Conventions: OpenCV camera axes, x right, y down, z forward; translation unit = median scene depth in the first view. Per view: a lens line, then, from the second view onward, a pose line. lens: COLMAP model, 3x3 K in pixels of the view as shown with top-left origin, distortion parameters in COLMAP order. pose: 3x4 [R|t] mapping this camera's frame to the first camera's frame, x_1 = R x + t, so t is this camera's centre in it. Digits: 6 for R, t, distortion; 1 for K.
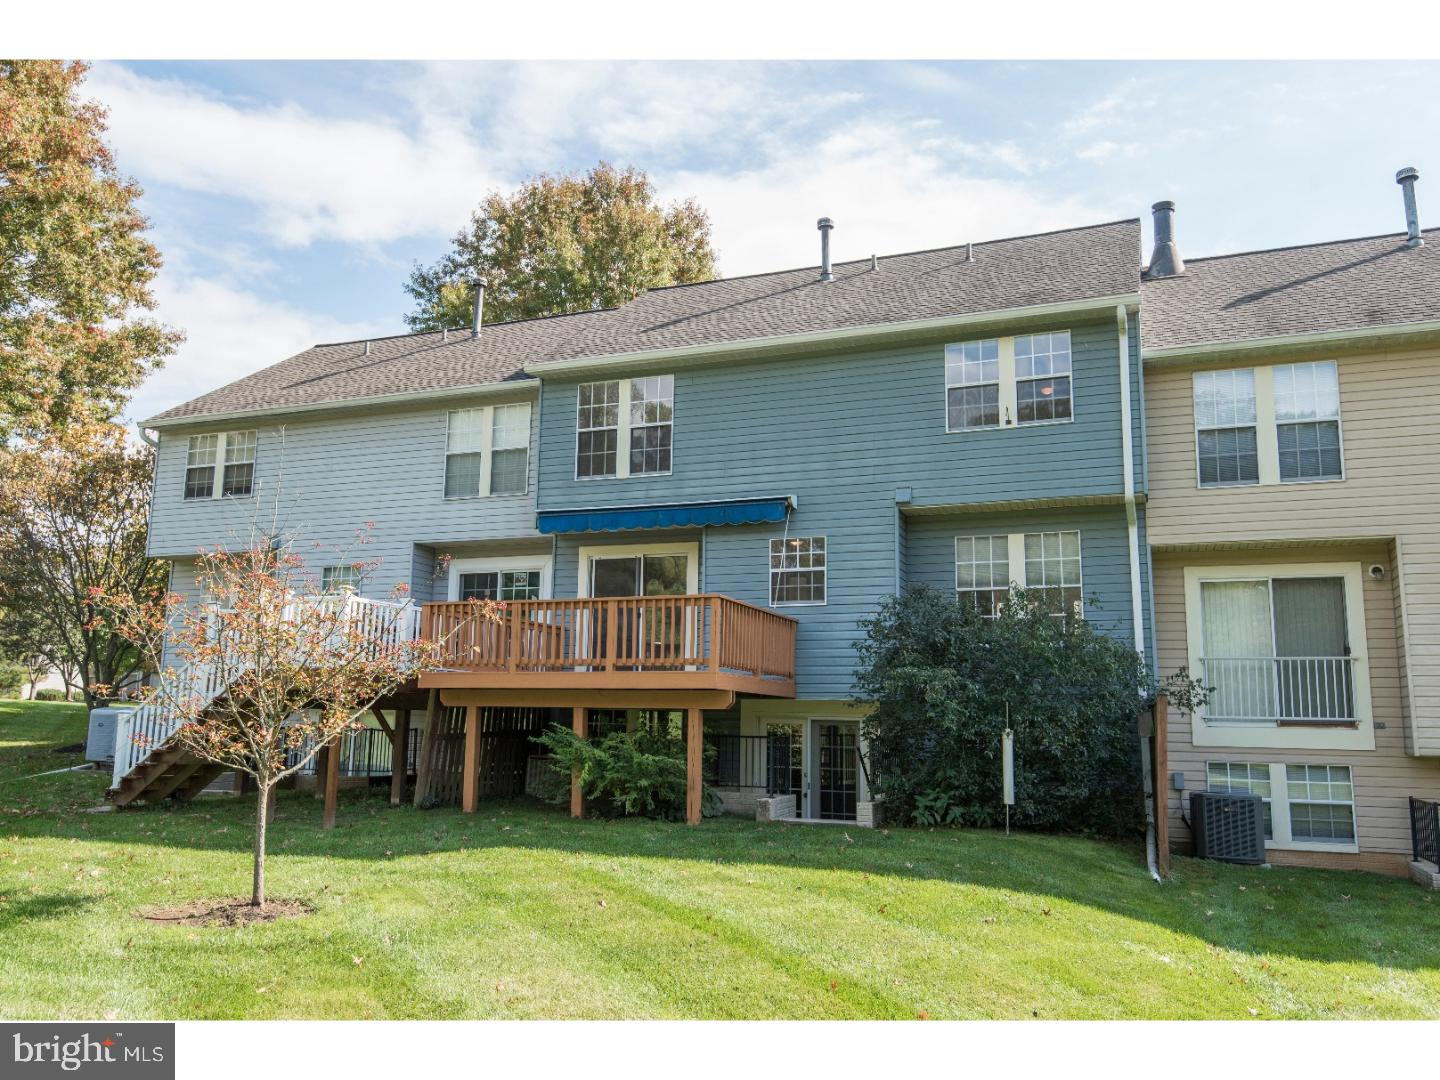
lens RADIAL K [[1096.0, 0, 721.5], [0, 1096.0, 540.8], [0, 0, 1]] dist [-0.003350, -0.000212]
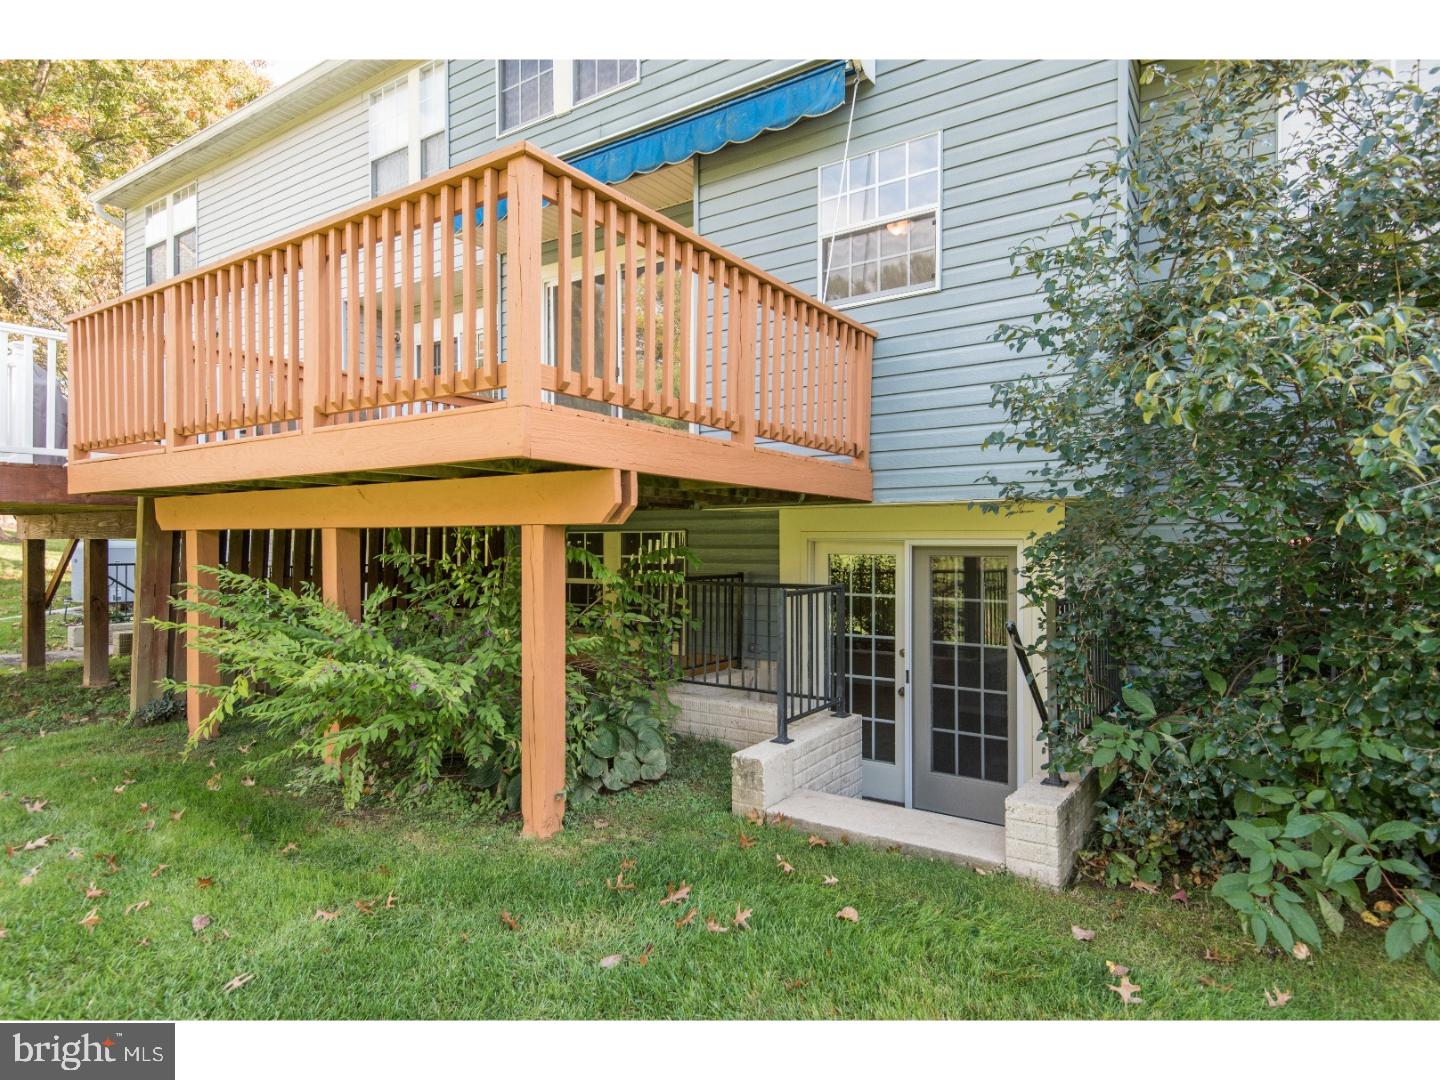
lens RADIAL K [[829.7, 0, 716.1], [0, 829.7, 539.6], [0, 0, 1]] dist [0.000935, -0.000724]
pose [[0.975498, -0.013003, -0.219623, 0.088931], [0.047453, 0.987191, 0.152325, 0.113925], [0.214829, -0.159014, 0.963620, 0.712452]]
